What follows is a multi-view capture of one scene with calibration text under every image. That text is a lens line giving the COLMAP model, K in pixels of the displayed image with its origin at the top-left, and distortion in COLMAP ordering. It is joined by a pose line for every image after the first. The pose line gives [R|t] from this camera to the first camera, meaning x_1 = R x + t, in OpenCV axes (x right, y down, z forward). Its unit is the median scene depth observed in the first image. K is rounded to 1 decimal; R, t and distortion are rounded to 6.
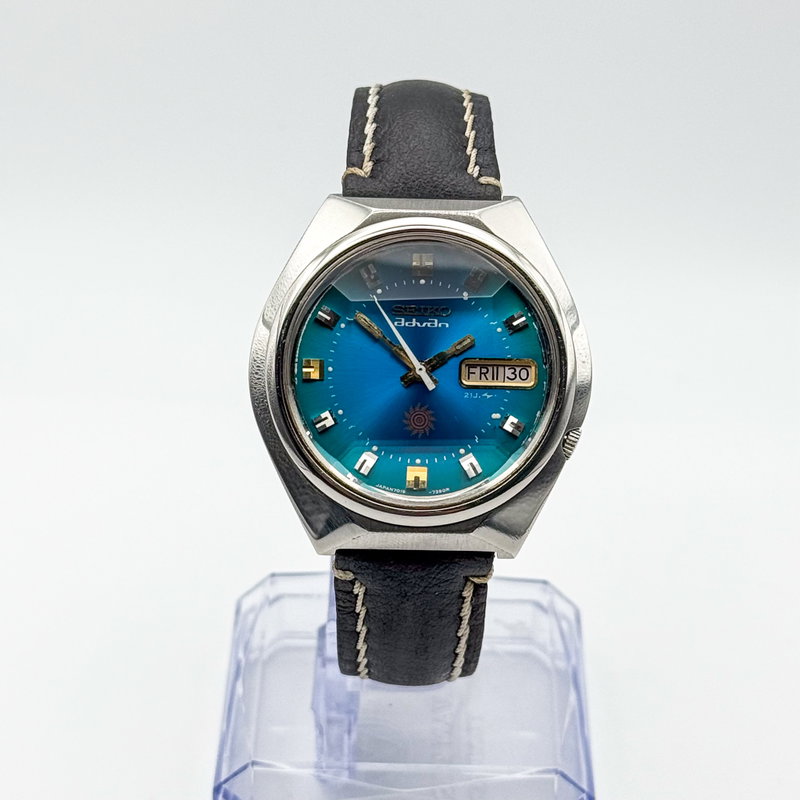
lens RADIAL K [[2334.0, 0, 400.0], [0, 2334.0, 400.0], [0, 0, 1]] dist [0.087205, -0.609354]
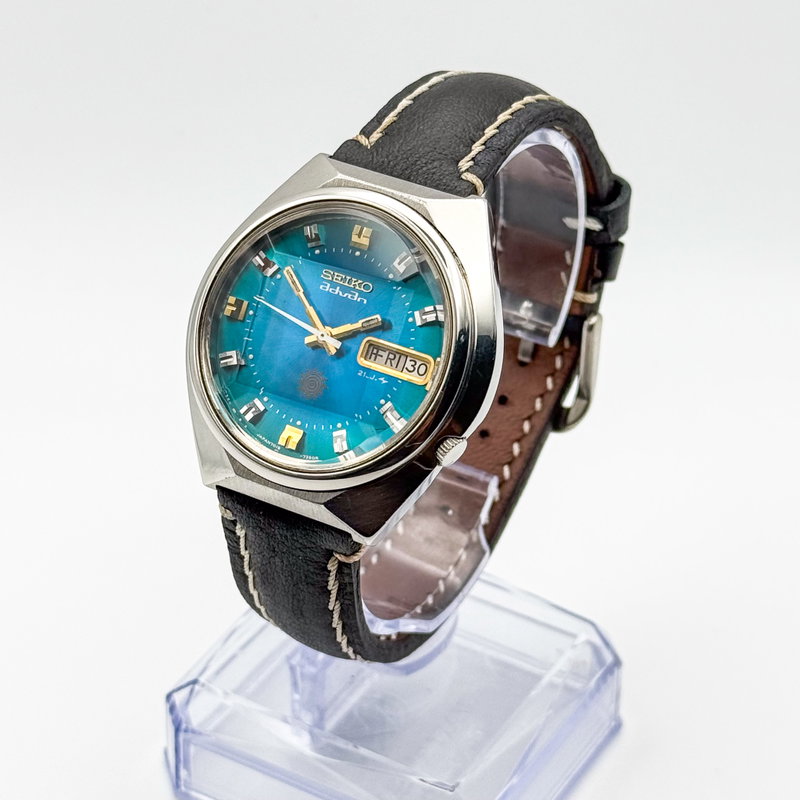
lens RADIAL K [[2334.0, 0, 400.0], [0, 2334.0, 400.0], [0, 0, 1]] dist [0.087205, -0.609354]
pose [[0.870499, 0.271825, -0.410297, 0.454025], [-0.275935, 0.959850, 0.050476, -0.045948], [0.407544, 0.069276, 0.910554, 0.093744]]
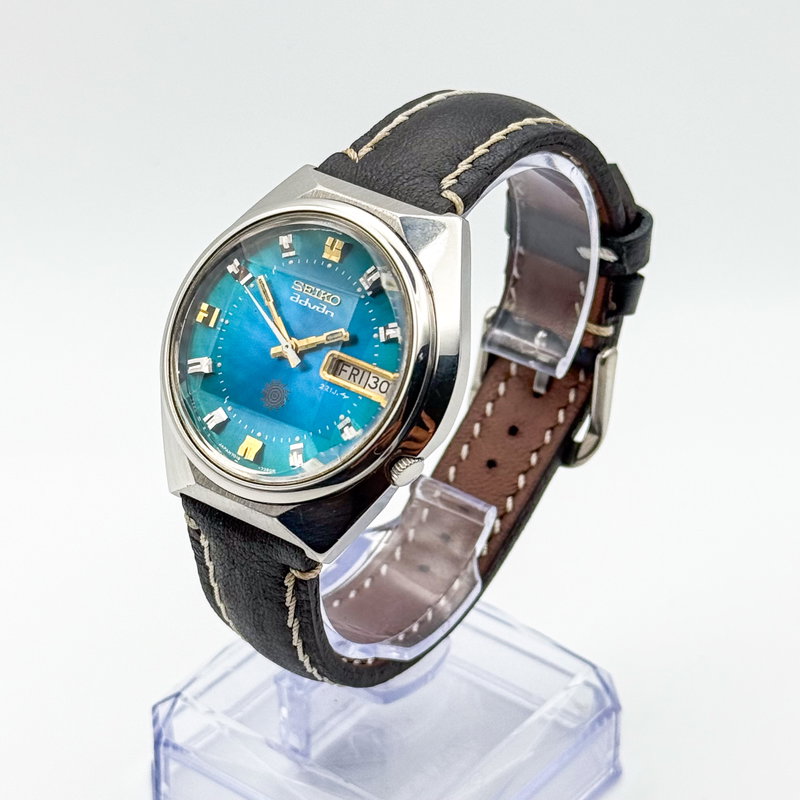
lens RADIAL K [[2334.0, 0, 400.0], [0, 2334.0, 400.0], [0, 0, 1]] dist [0.087205, -0.609354]
pose [[0.802355, 0.310731, -0.509580, 0.555080], [-0.326691, 0.943177, 0.060741, -0.067060], [0.499499, 0.117740, 0.858276, 0.168345]]
